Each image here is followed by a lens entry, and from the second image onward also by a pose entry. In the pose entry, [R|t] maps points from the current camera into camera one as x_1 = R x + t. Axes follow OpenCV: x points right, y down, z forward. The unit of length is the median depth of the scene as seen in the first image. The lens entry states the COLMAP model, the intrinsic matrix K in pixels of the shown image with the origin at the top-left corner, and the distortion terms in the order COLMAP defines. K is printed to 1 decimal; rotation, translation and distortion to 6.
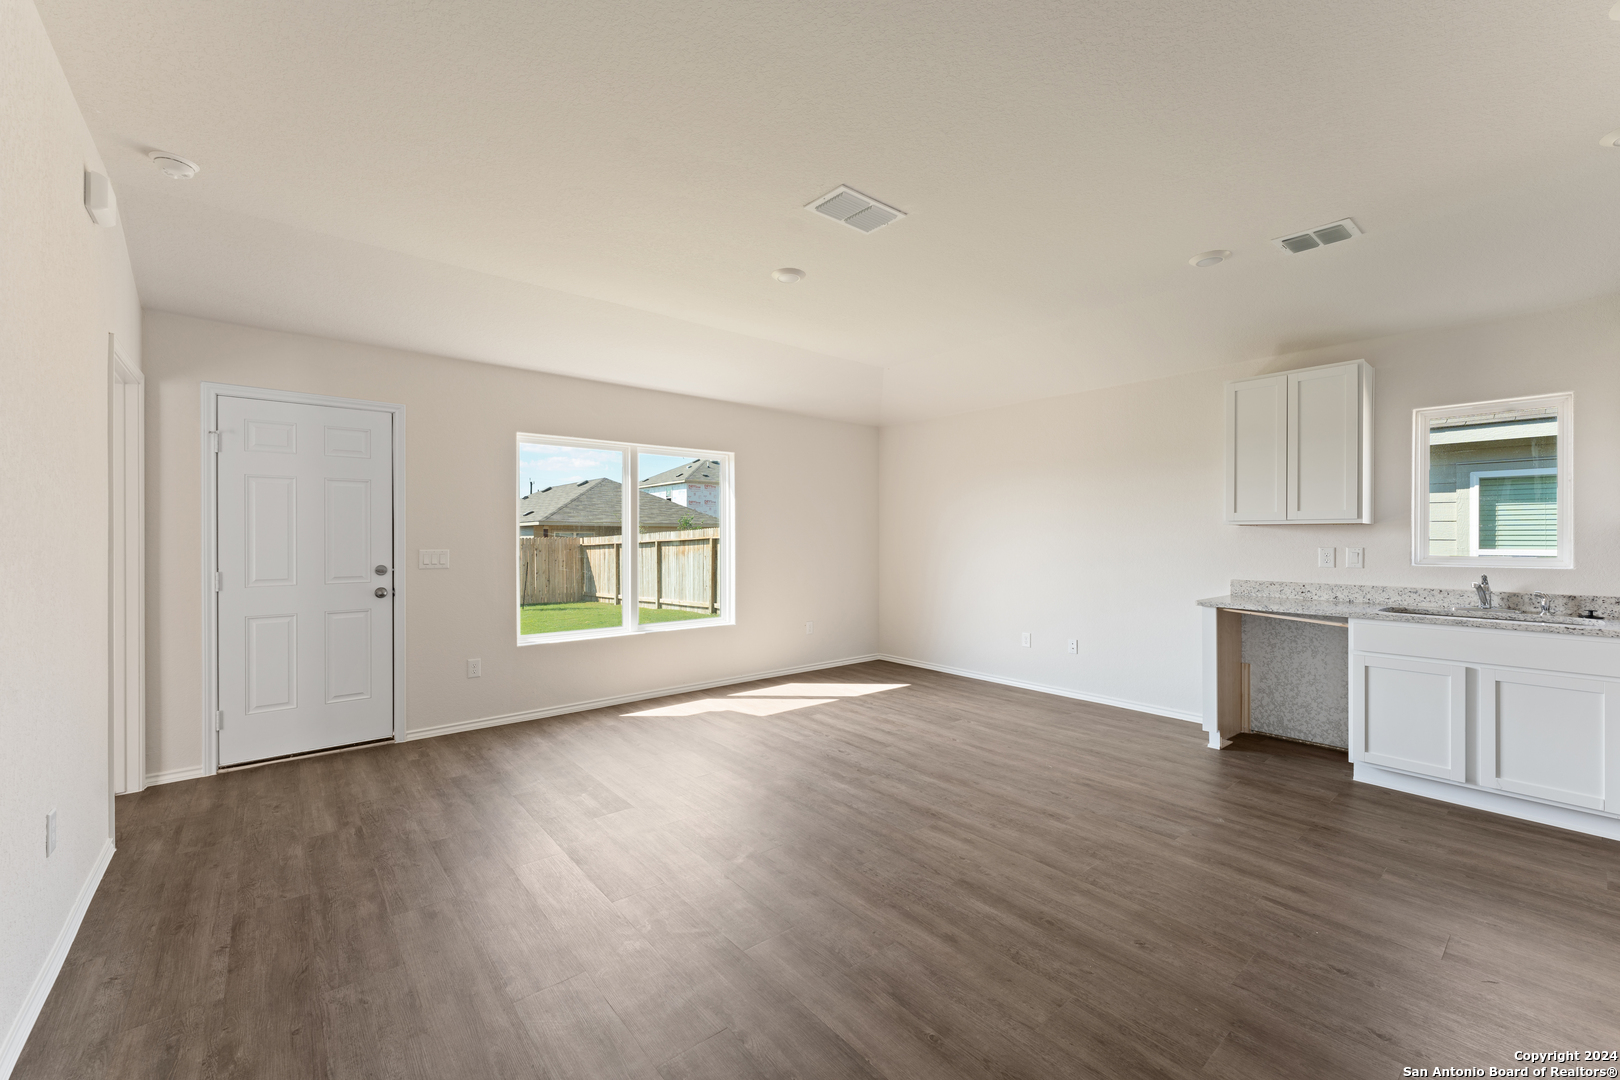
lens RADIAL K [[643.4, 0, 804.3], [0, 643.4, 538.1], [0, 0, 1]] dist [-0.000132, -0.000350]
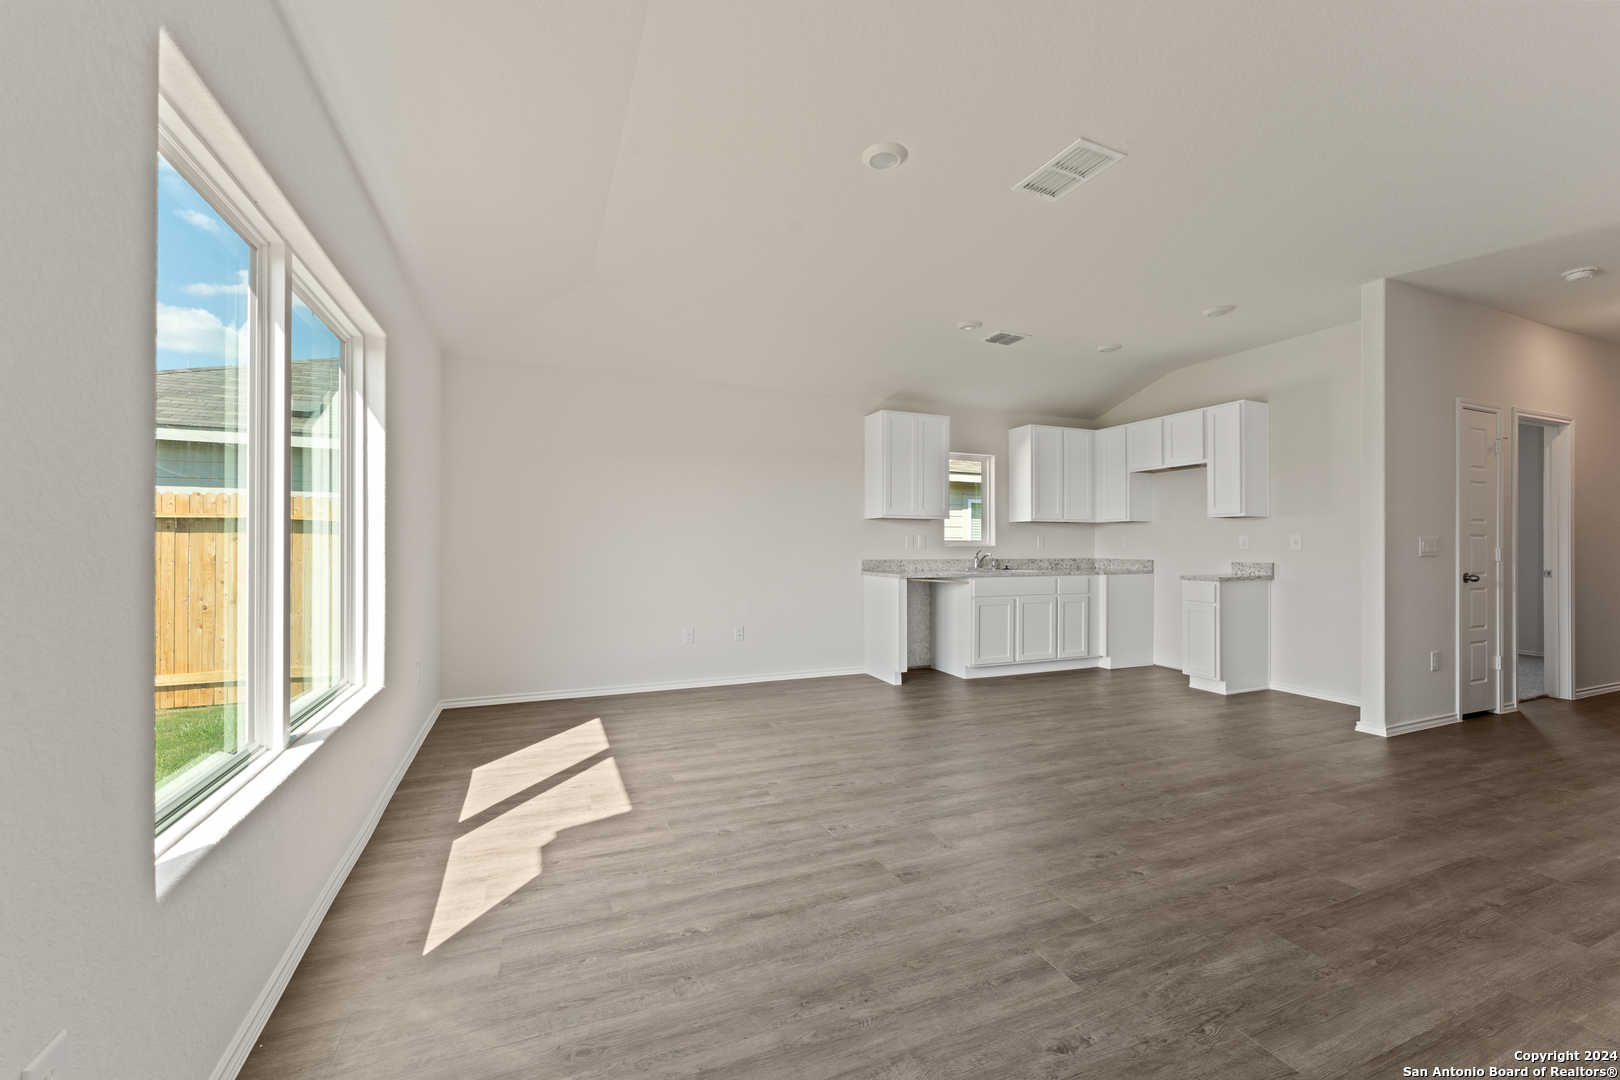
lens RADIAL K [[643.4, 0, 804.3], [0, 643.4, 541.0], [0, 0, 1]] dist [-0.000132, -0.000350]
pose [[0.295050, 0.006076, 0.955463, -0.753643], [-0.000836, 0.999981, -0.006101, 0.040305], [-0.955481, 0.001002, 0.295049, 0.858552]]
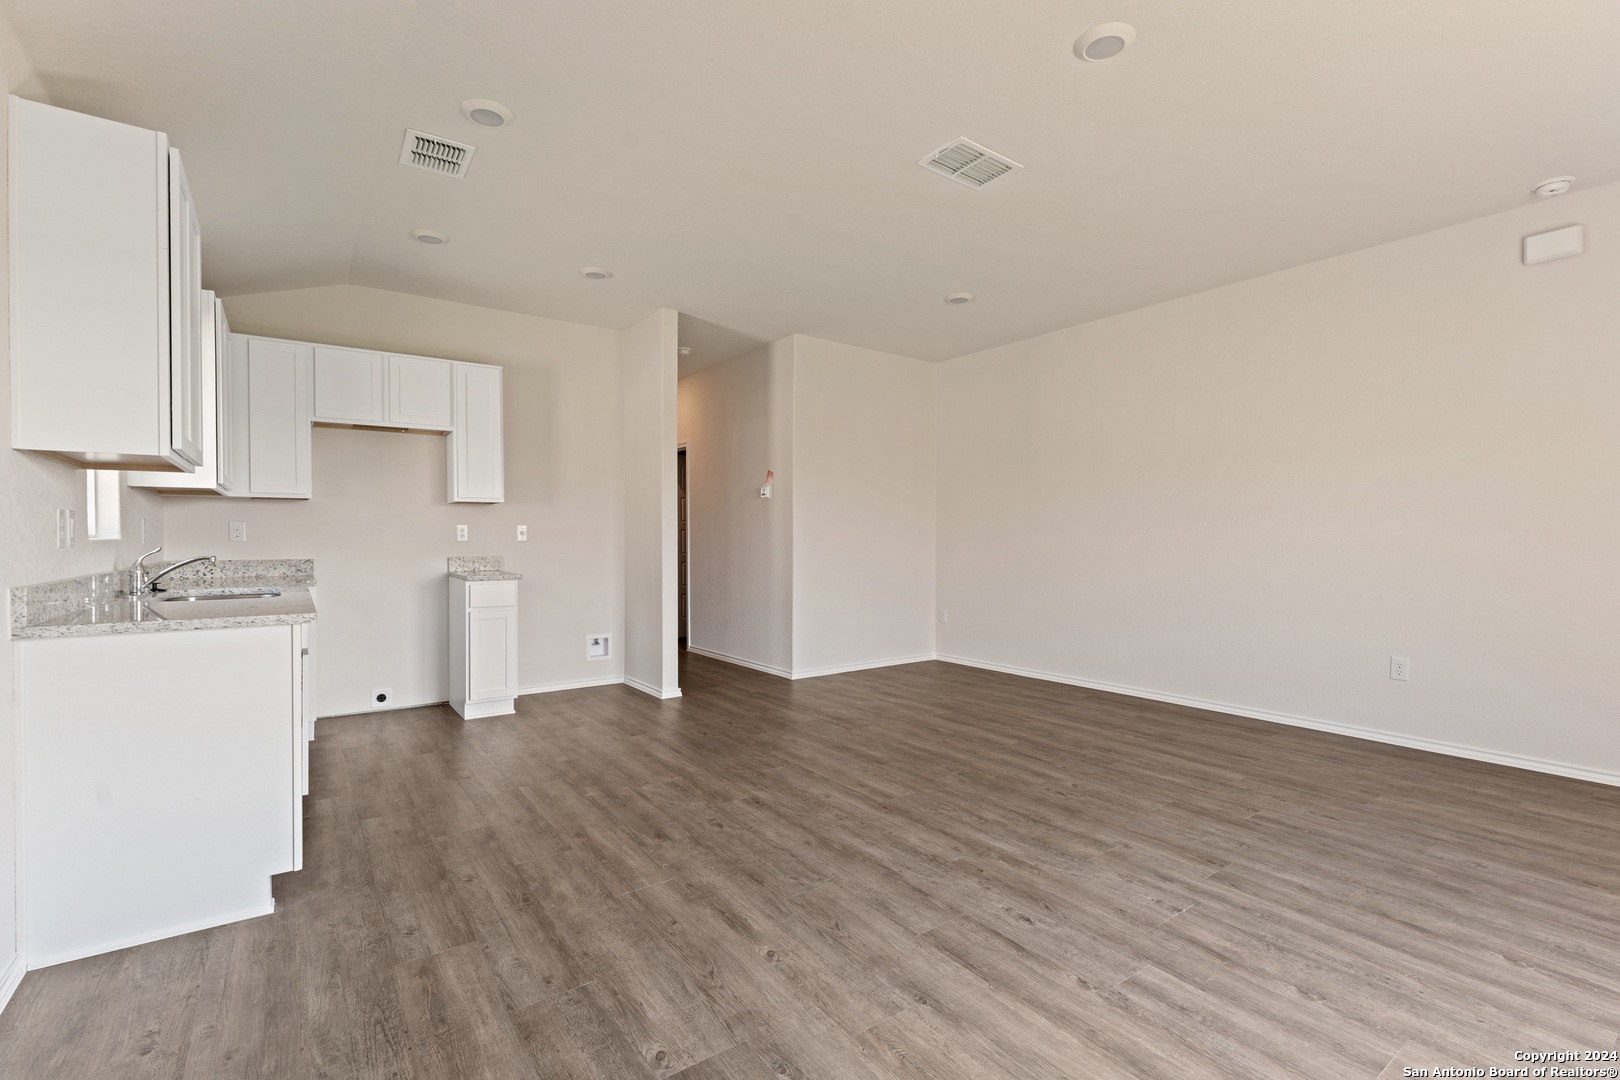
lens RADIAL K [[725.0, 0, 806.2], [0, 725.0, 538.6], [0, 0, 1]] dist [0.001890, -0.000443]
pose [[-0.997646, 0.000626, 0.068570, 0.198220], [0.000843, 0.999995, 0.003127, 0.040267], [-0.068568, 0.003178, -0.997641, 1.662944]]
